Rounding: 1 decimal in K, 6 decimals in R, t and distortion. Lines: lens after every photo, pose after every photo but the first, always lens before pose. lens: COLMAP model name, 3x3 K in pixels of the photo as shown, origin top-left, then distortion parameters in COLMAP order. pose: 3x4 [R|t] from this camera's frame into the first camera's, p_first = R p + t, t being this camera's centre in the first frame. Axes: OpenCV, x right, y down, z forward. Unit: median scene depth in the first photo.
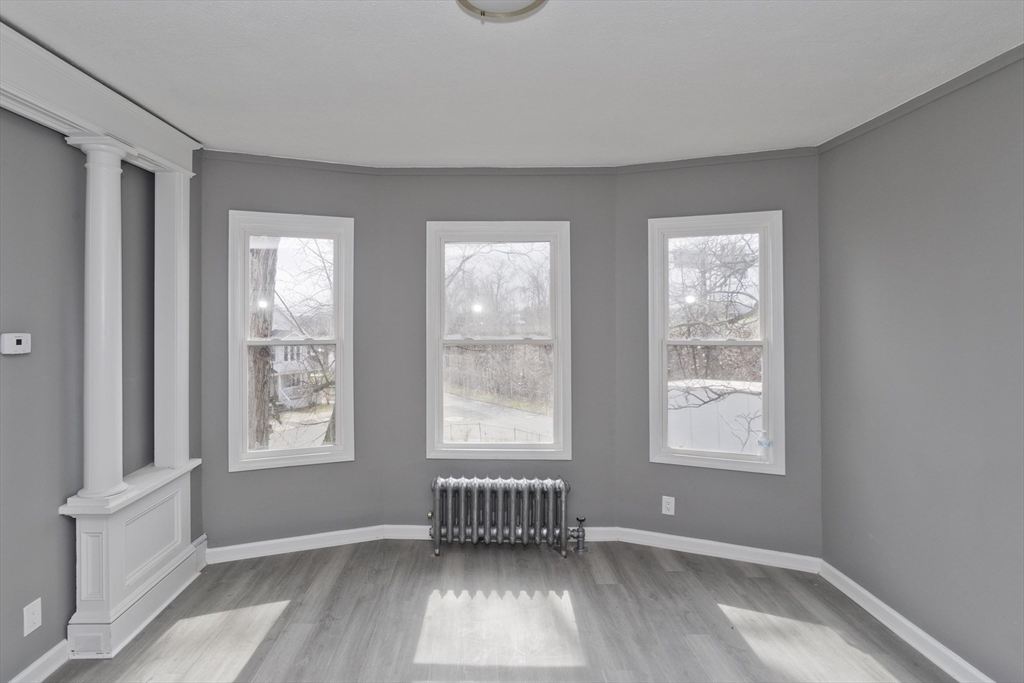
lens RADIAL K [[515.2, 0, 476.1], [0, 515.2, 324.5], [0, 0, 1]] dist [-0.039231, 0.018951]
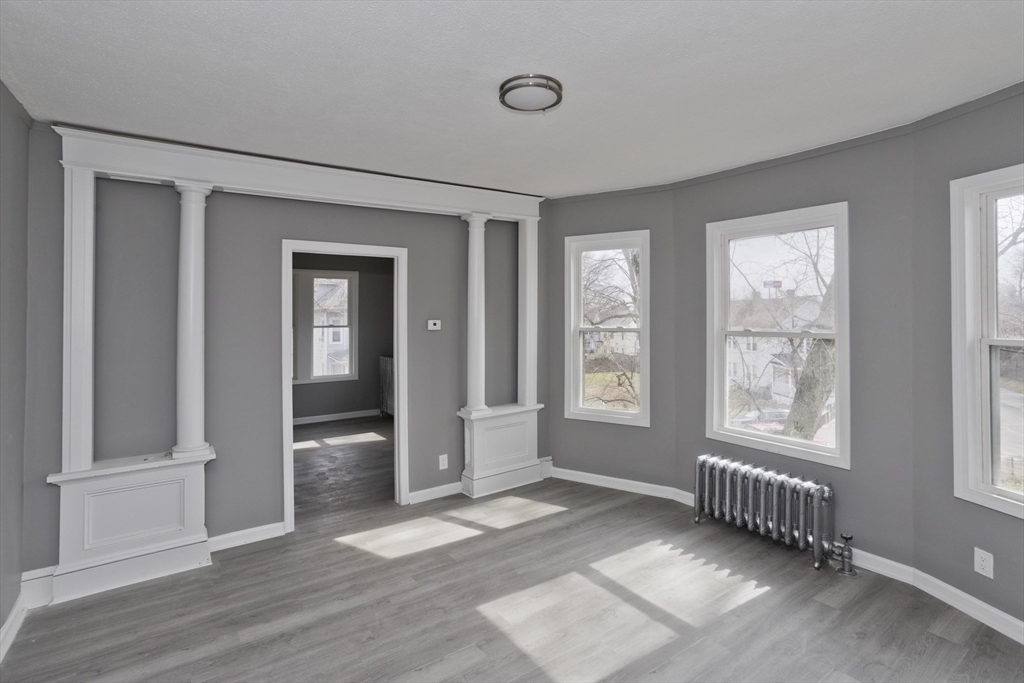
lens RADIAL K [[515.2, 0, 516.4], [0, 515.2, 306.9], [0, 0, 1]] dist [-0.039231, 0.018951]
pose [[0.595359, -0.008549, -0.803415, 0.642428], [-0.001514, 0.999930, -0.011761, -0.008040], [0.803459, 0.008218, 0.595304, 0.016604]]
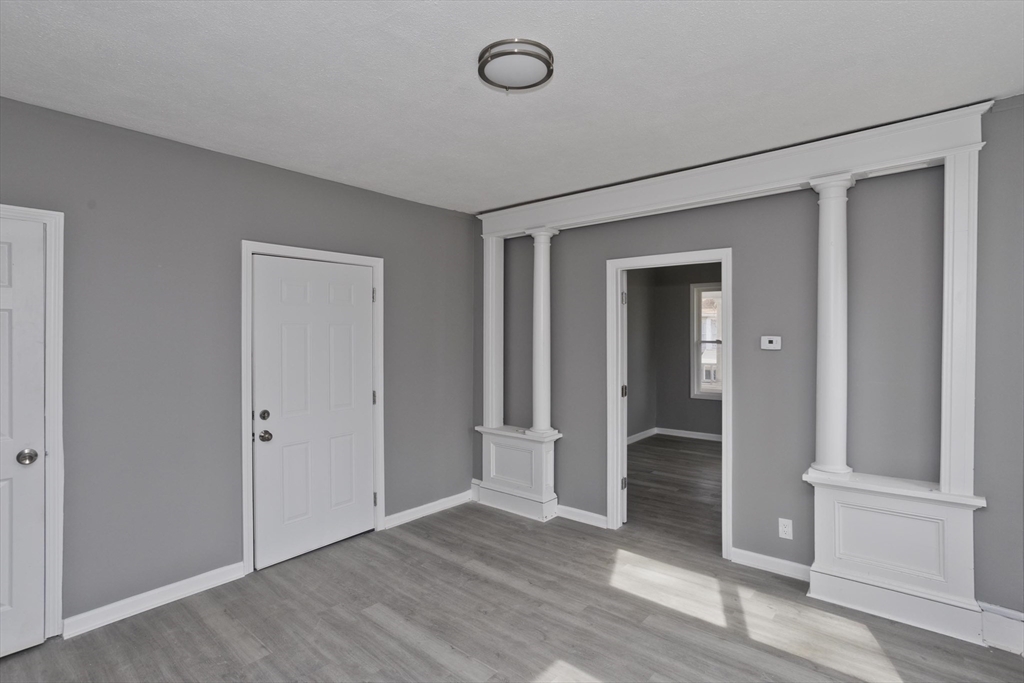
lens RADIAL K [[515.2, 0, 520.3], [0, 515.2, 333.5], [0, 0, 1]] dist [-0.039231, 0.018951]
pose [[-0.637894, 0.001126, -0.770123, 0.520809], [-0.001331, 0.999996, 0.002564, 0.004132], [0.770123, 0.002661, -0.637890, 0.935462]]
